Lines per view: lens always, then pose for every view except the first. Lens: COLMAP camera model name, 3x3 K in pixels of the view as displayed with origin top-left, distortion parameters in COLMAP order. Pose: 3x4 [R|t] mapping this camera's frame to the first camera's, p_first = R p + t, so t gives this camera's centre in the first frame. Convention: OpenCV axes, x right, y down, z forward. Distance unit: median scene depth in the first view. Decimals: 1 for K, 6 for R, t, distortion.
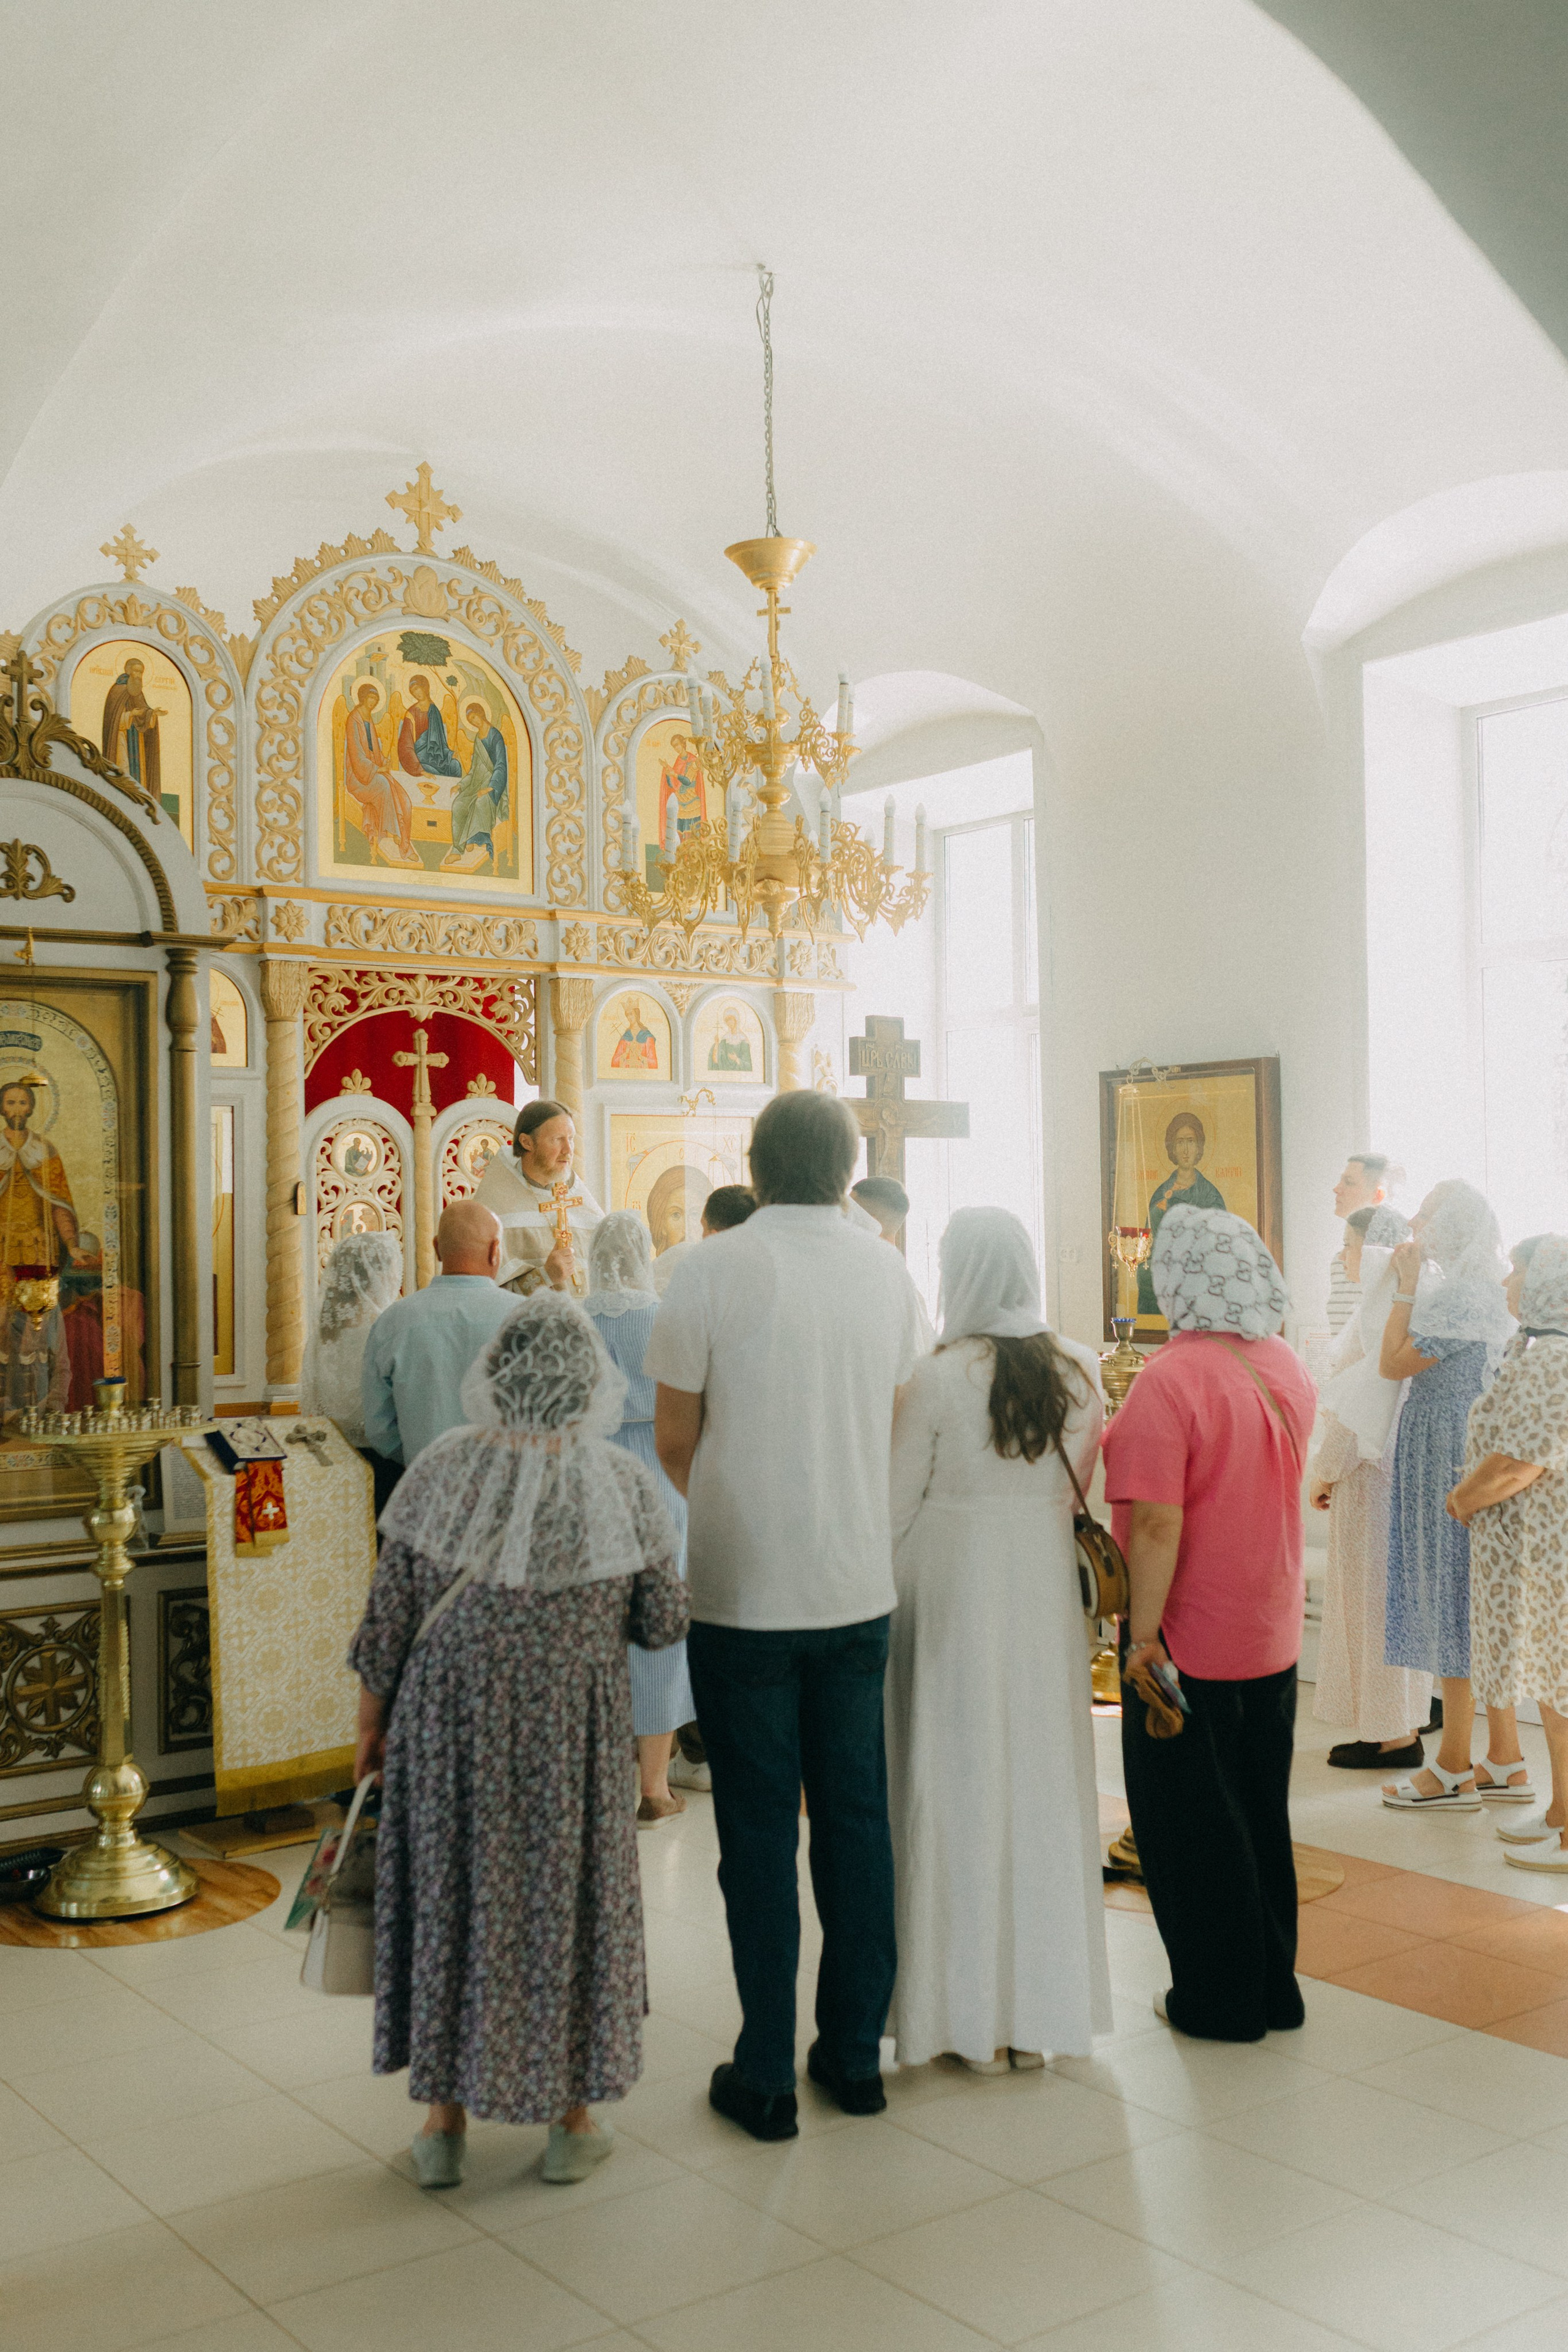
lens RADIAL K [[2378.5, 0, 786.1], [0, 2378.5, 1178.1], [0, 0, 1]] dist [-0.006752, -0.006967]
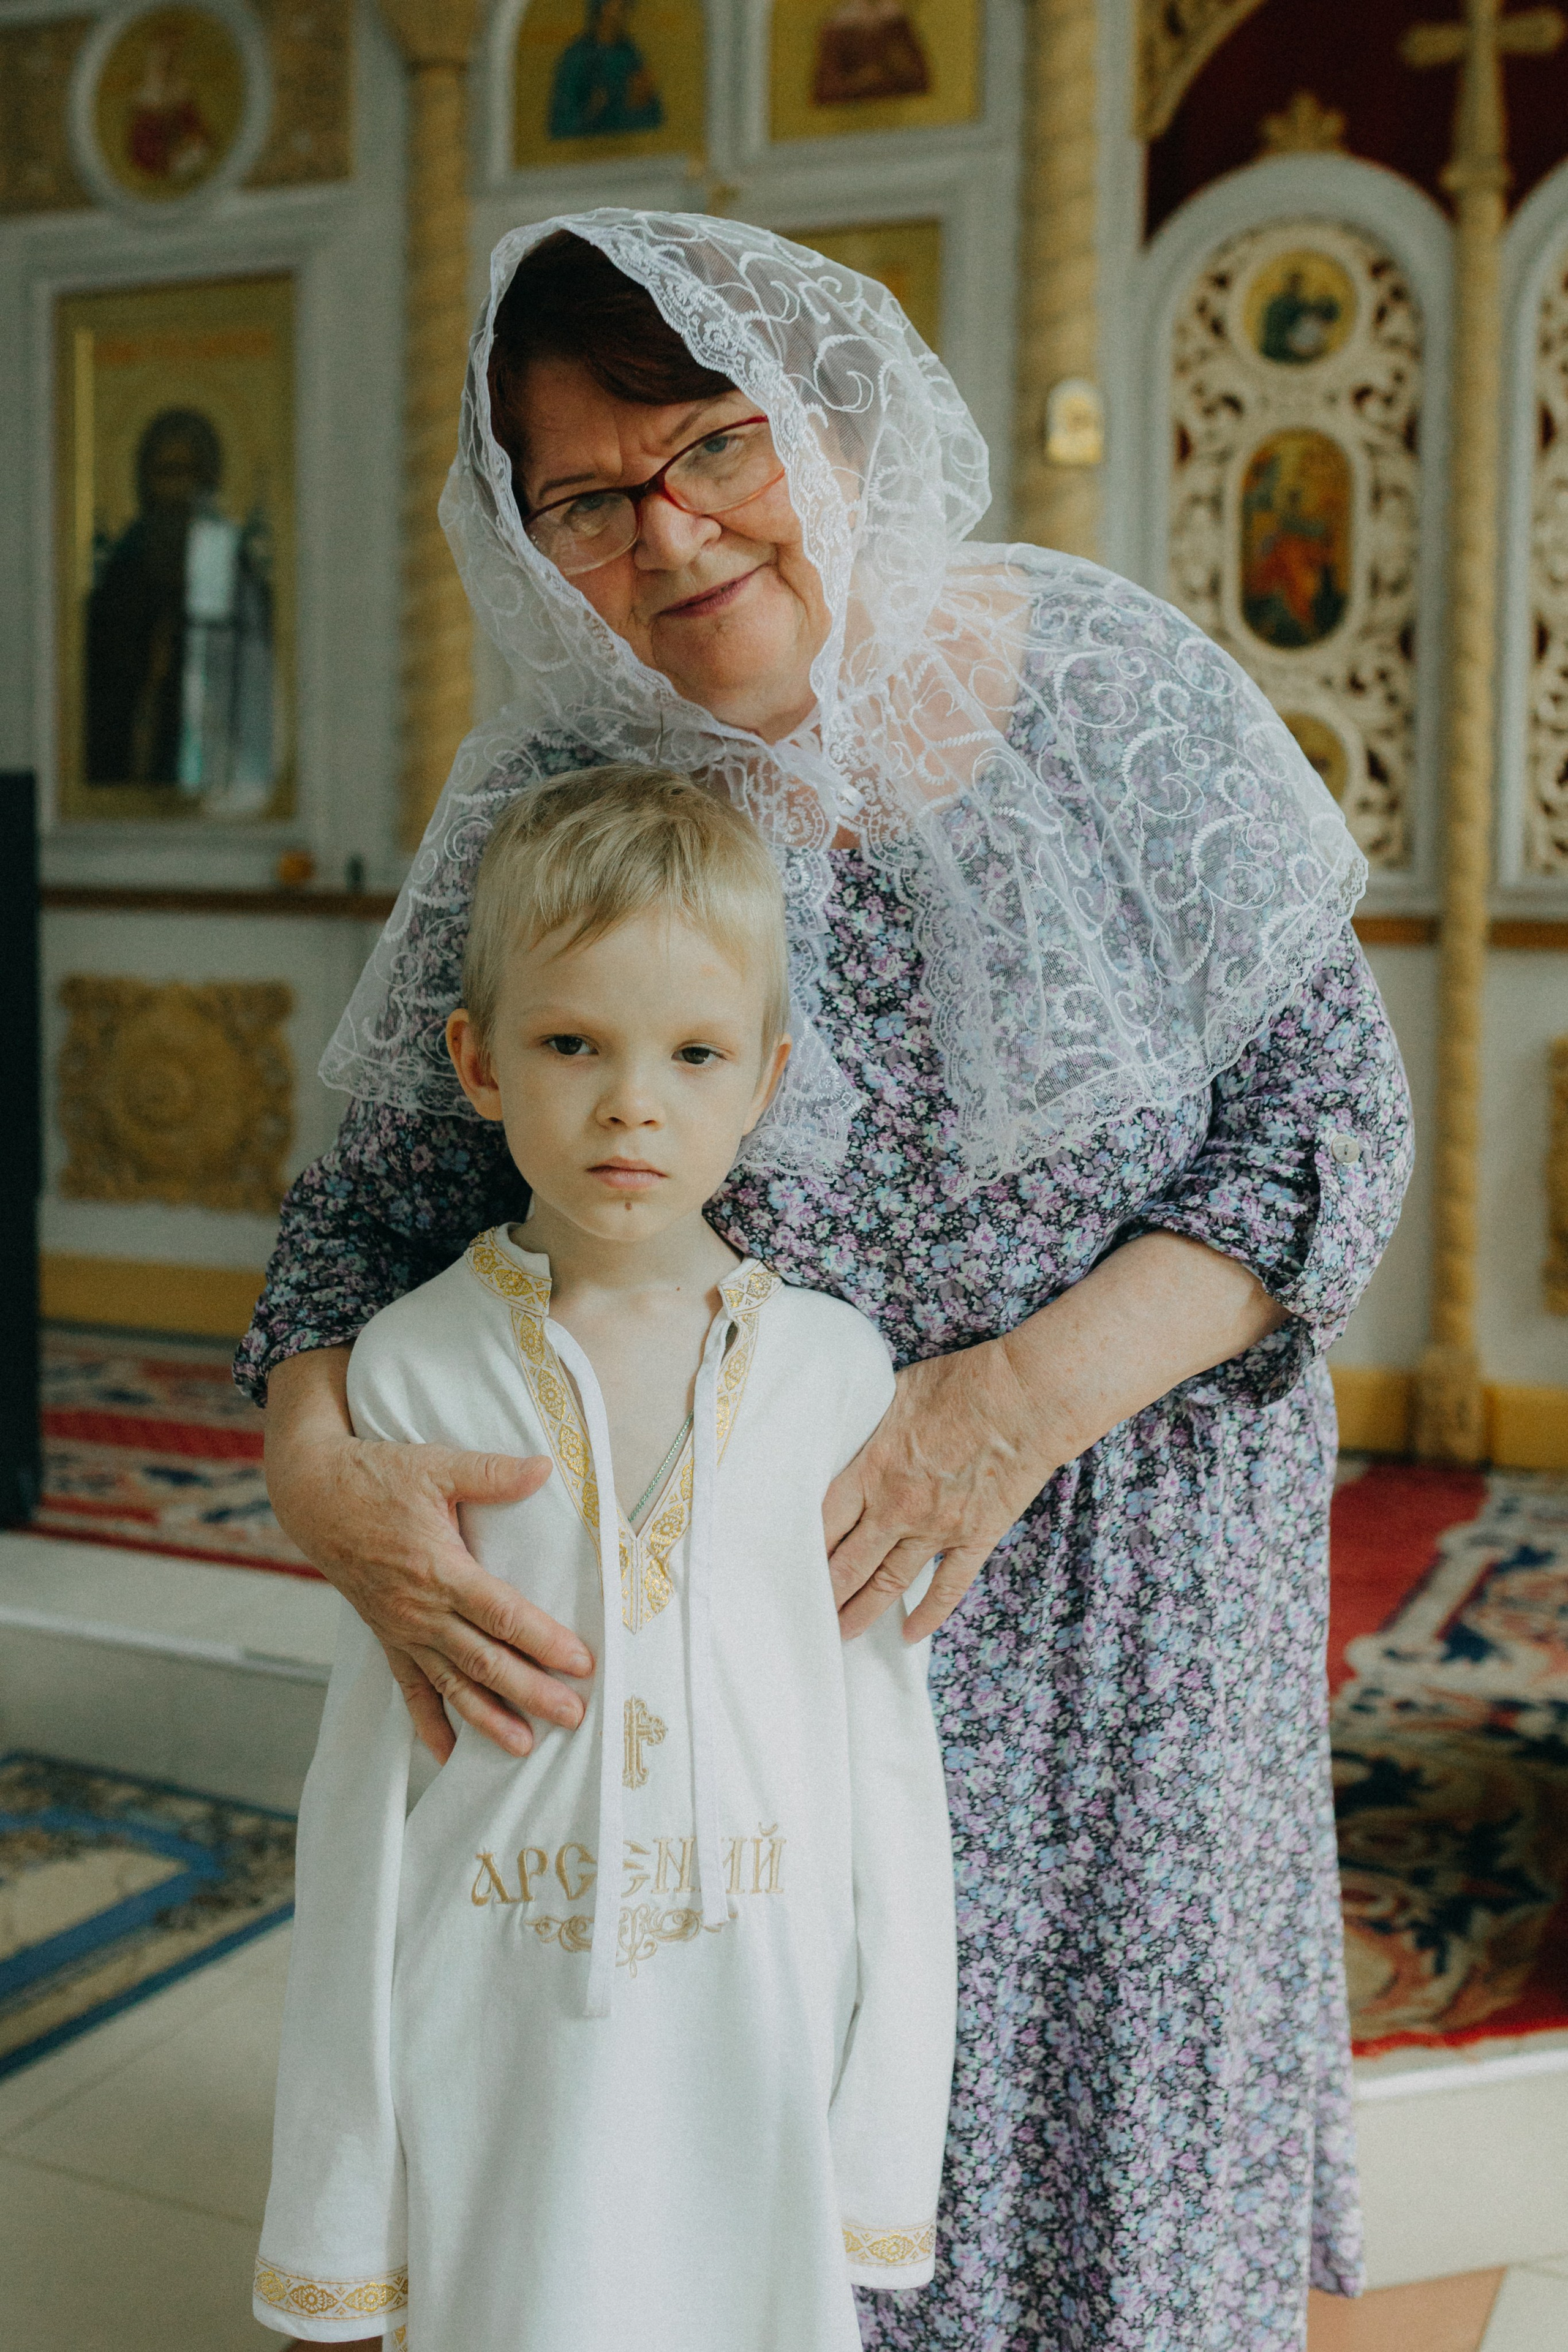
lens RADIAL K [[2685.0, 0, 675.6], [0, 2685.0, 1000.8], [0, 0, 1]] dist [-0.004888, -0.021528]
pose [[0.460347, 0.077208, -0.884375, 0.176619], [0.002367, 0.996101, 0.088194, 0.064760], [0.887736, -0.042693, 0.458370, 0.692542]]
